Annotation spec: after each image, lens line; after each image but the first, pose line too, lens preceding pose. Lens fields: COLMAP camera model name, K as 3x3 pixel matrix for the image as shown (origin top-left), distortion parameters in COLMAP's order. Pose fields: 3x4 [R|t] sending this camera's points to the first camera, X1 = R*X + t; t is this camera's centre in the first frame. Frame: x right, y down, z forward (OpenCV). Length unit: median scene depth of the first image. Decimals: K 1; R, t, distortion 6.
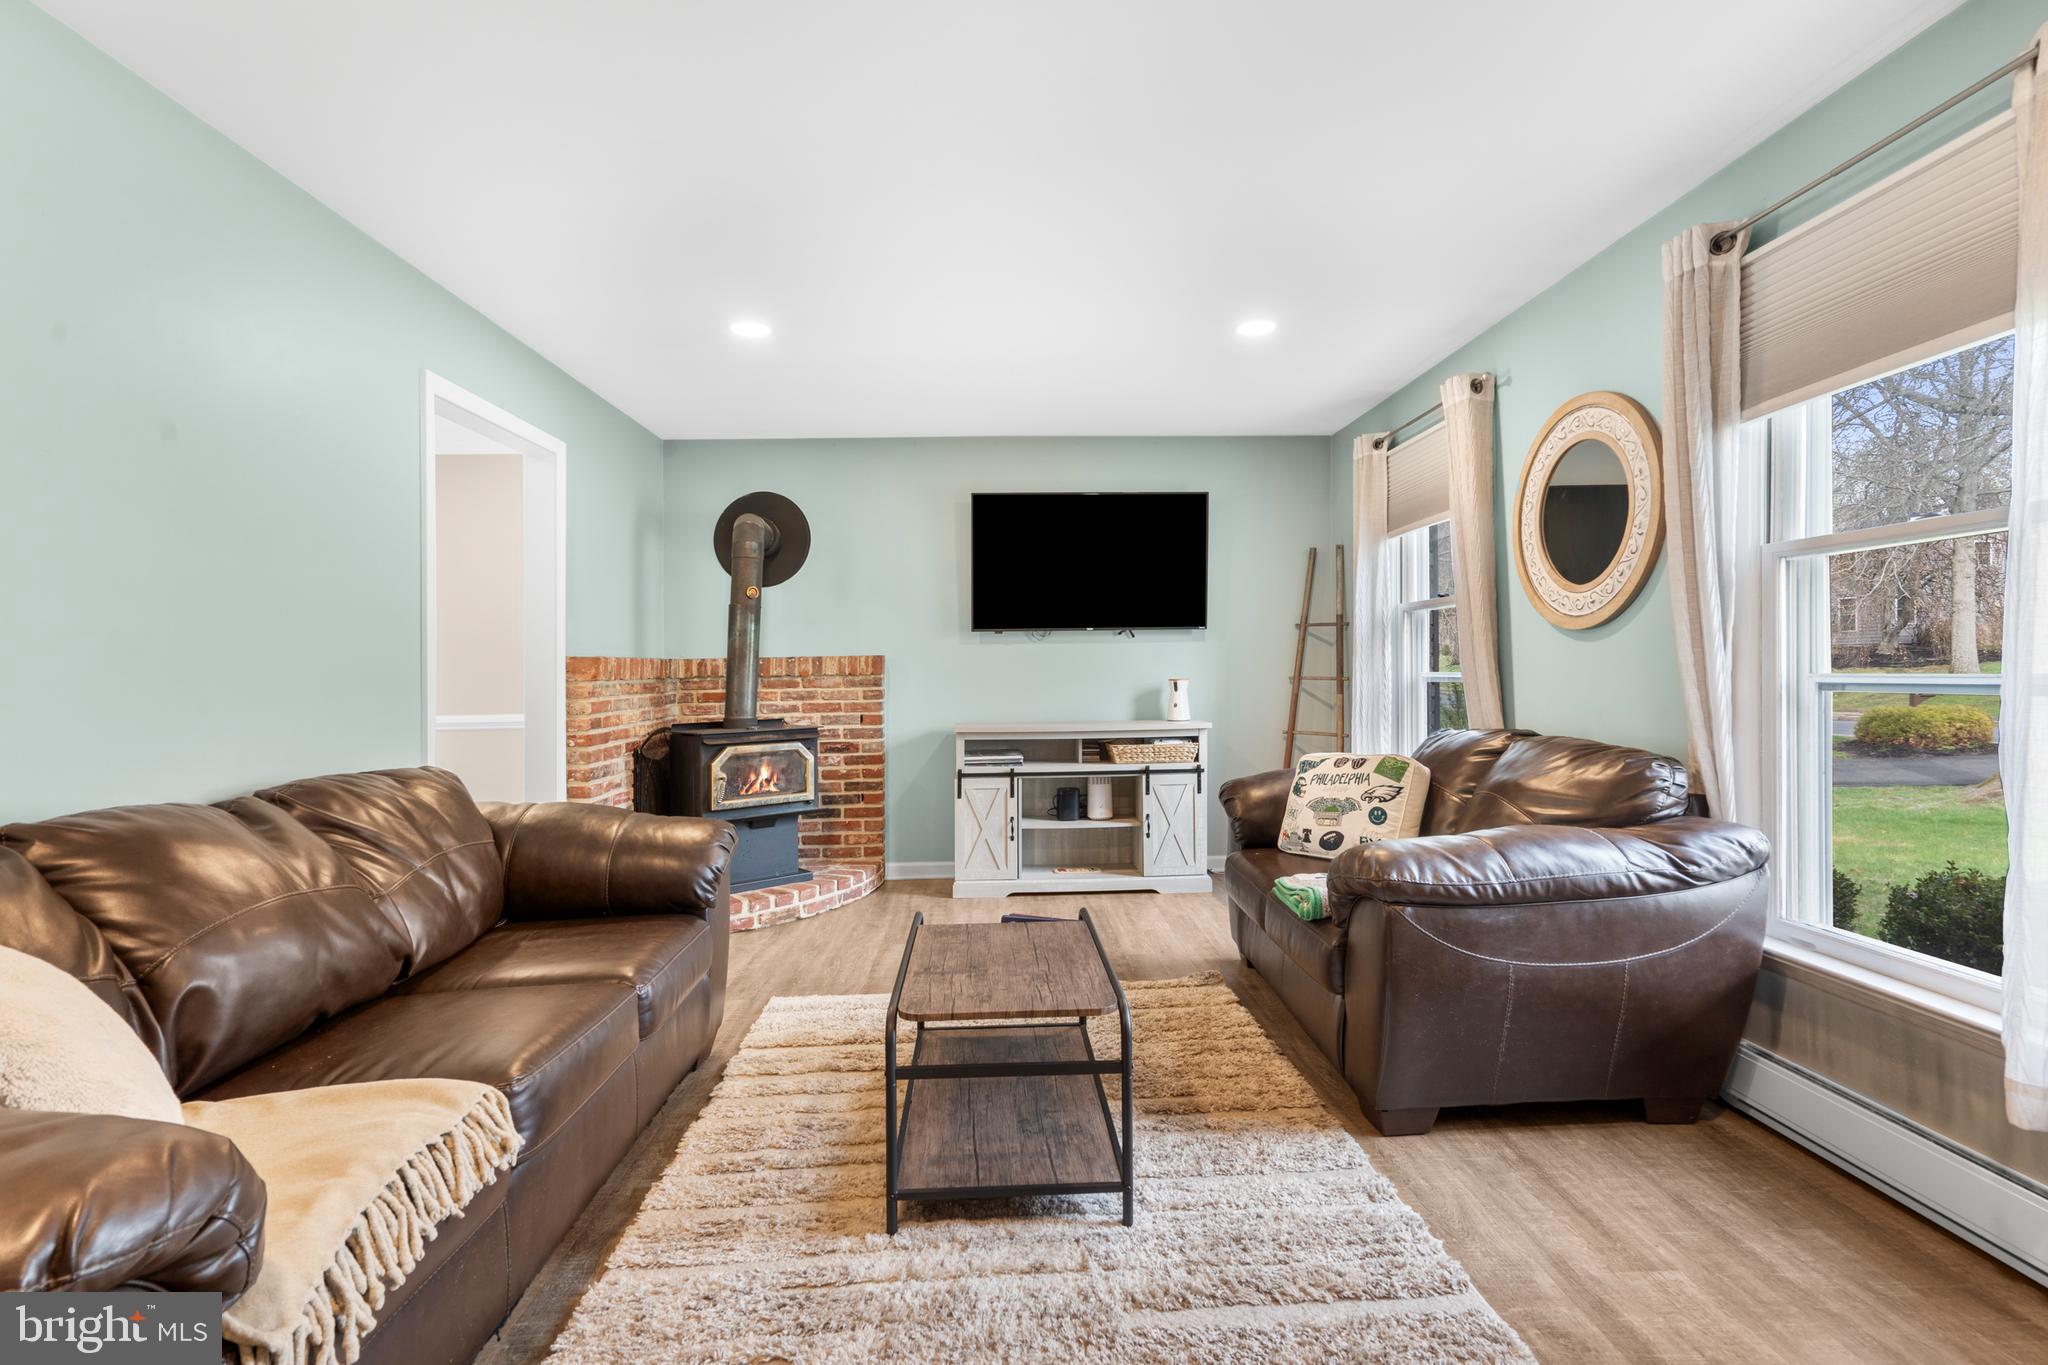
lens RADIAL K [[935.6, 0, 1028.1], [0, 935.6, 672.0], [0, 0, 1]] dist [-0.001162, 0.000094]
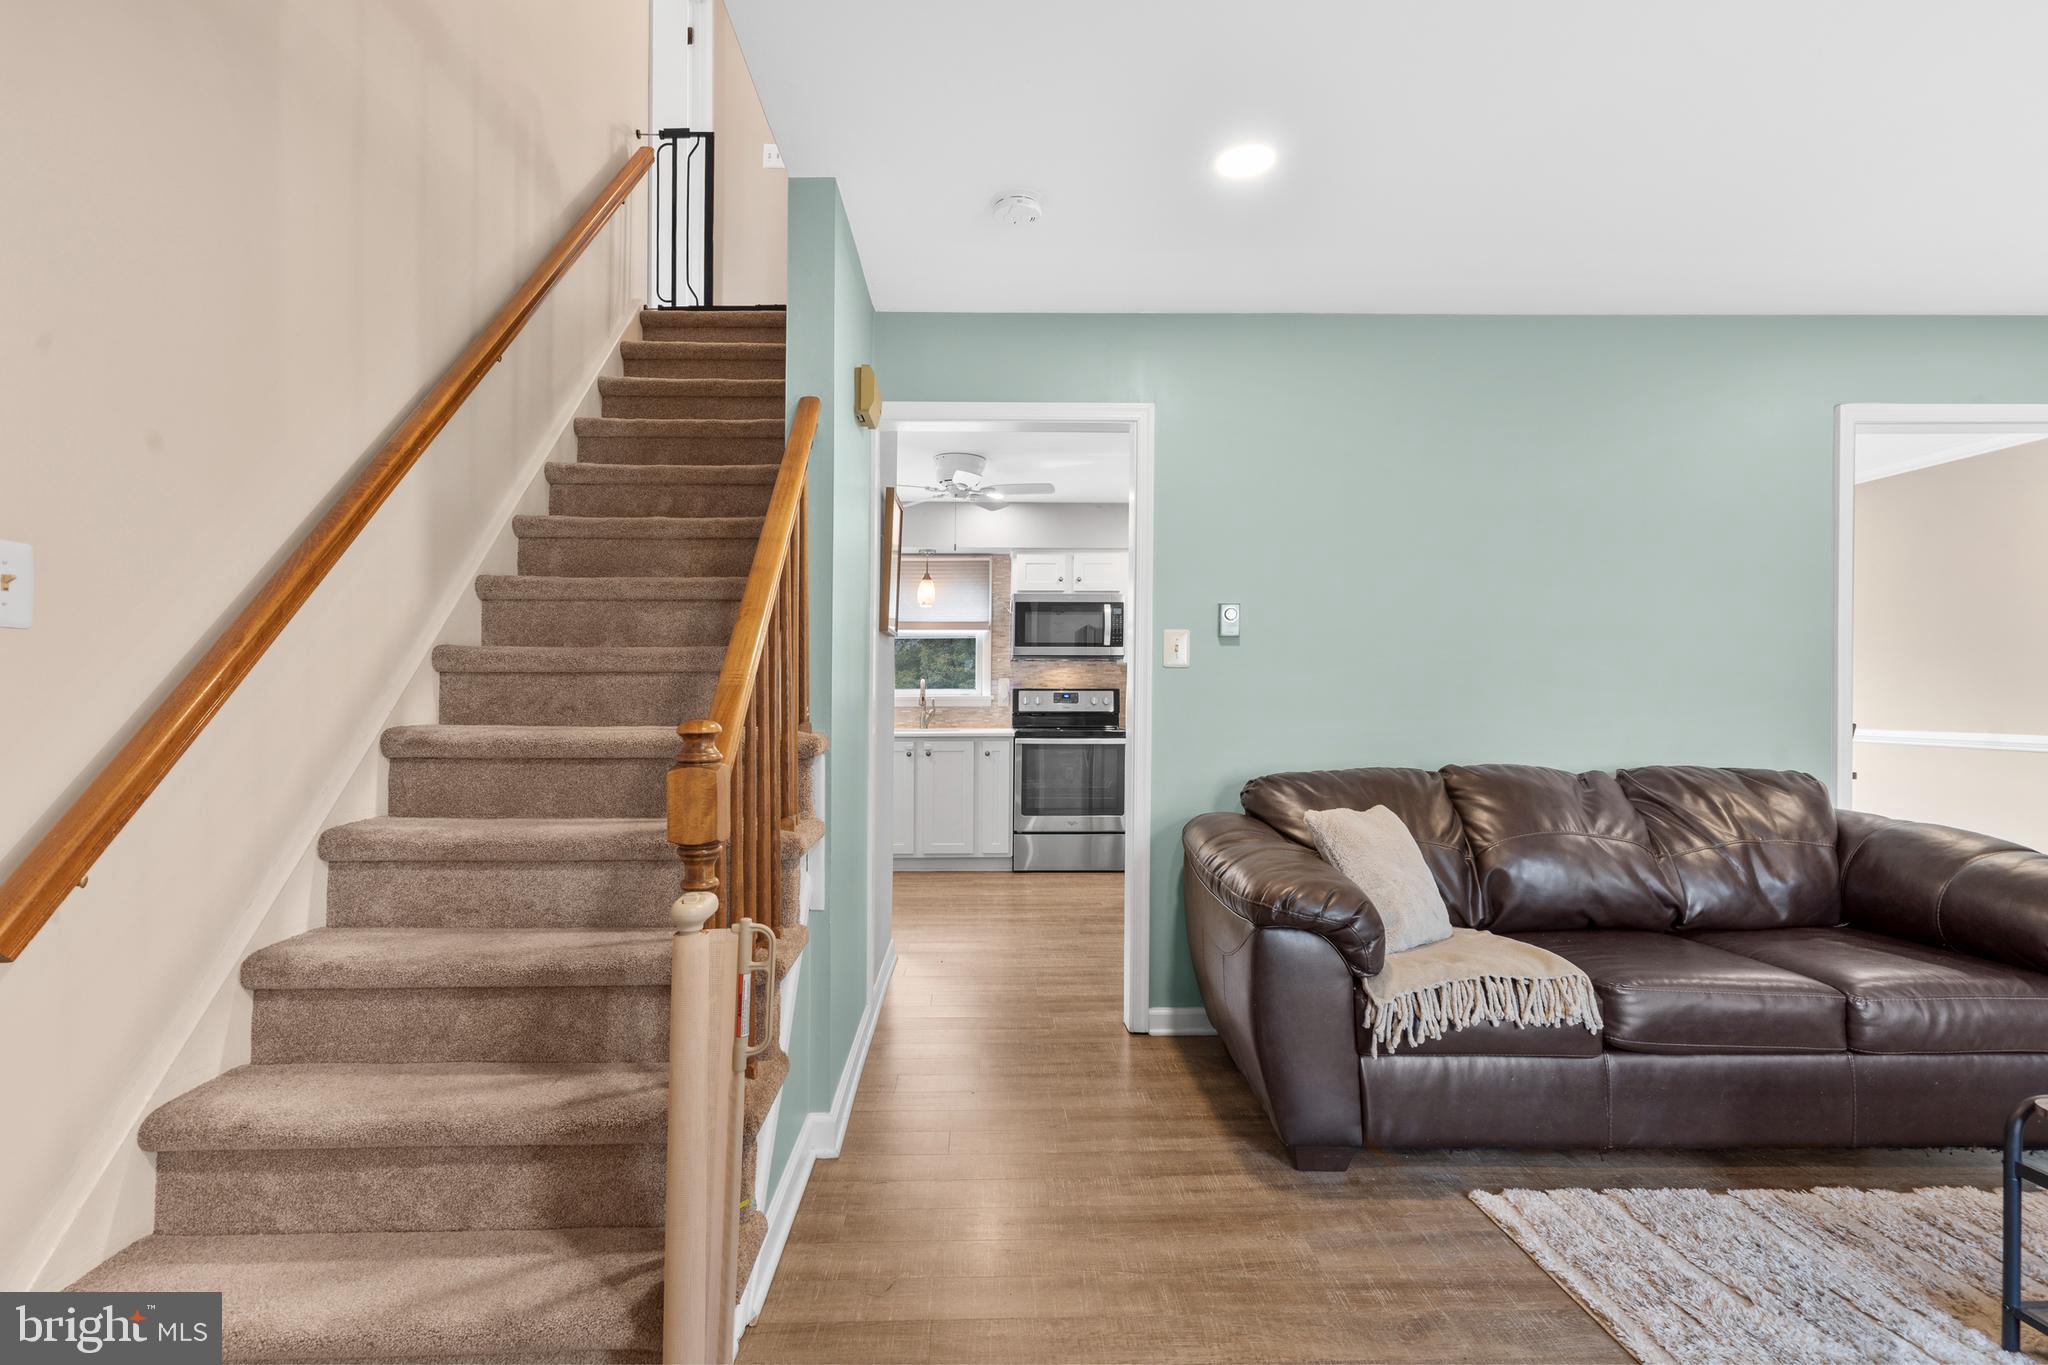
lens RADIAL K [[946.8, 0, 1018.1], [0, 946.8, 693.8], [0, 0, 1]] dist [0.009612, 0.000597]
pose [[0.001625, 0.018570, -0.999826, 0.291187], [-0.003050, 0.999823, 0.018565, -0.006023], [0.999994, 0.003019, 0.001682, 0.036884]]
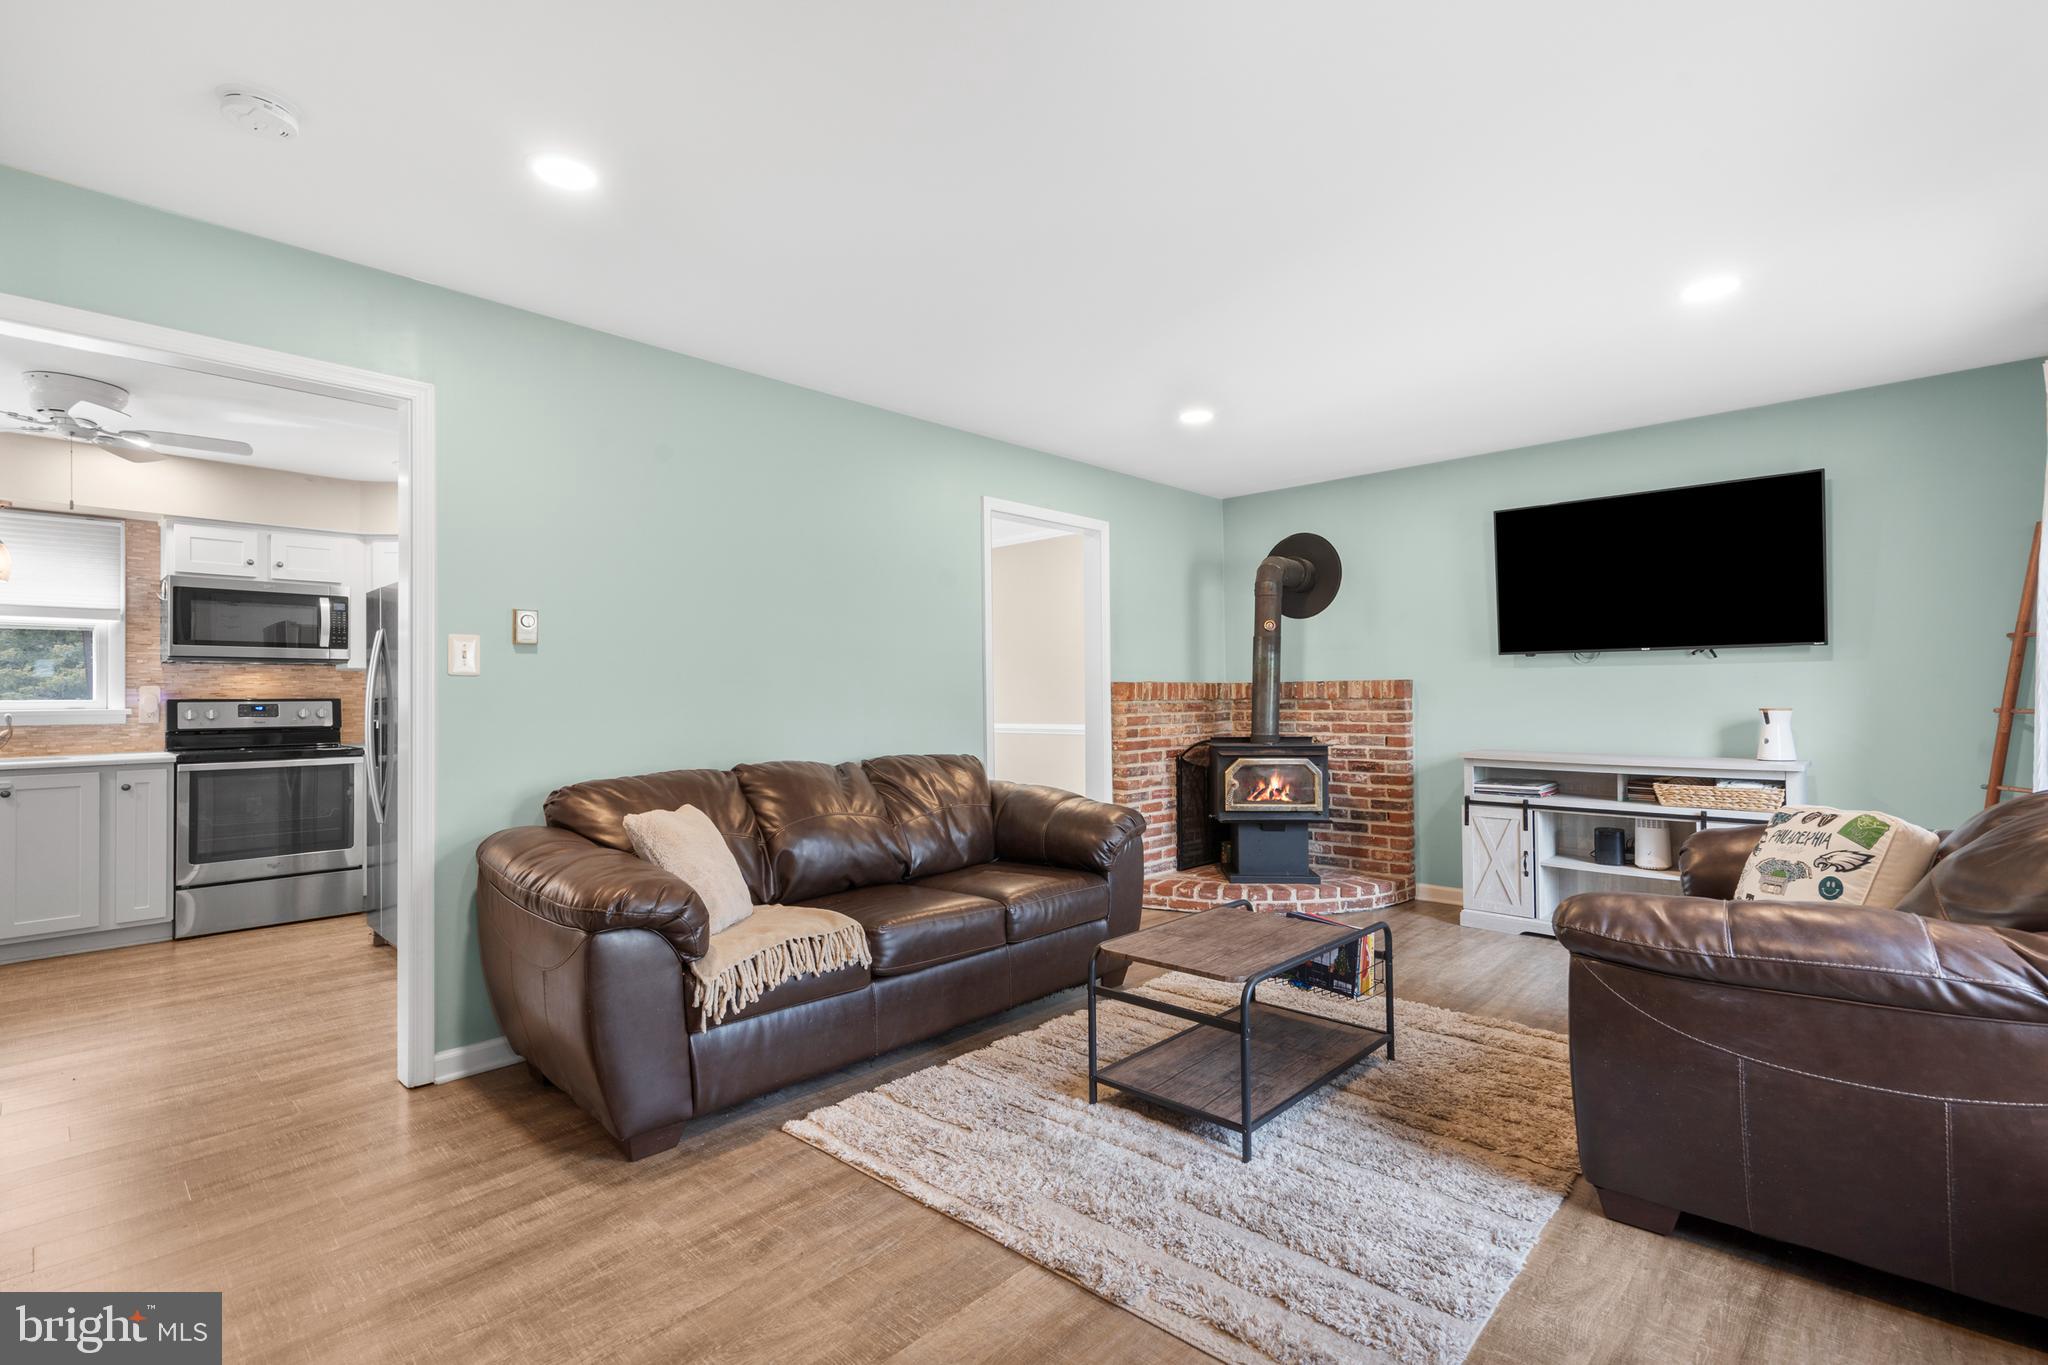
lens RADIAL K [[923.6, 0, 1024.0], [0, 923.6, 682.5], [0, 0, 1]] dist [0.001649, 0.000618]
pose [[0.707451, 0.000093, -0.706762, 0.303801], [-0.006447, 0.999959, -0.006322, -0.006282], [0.706733, 0.009029, 0.707423, -0.018914]]
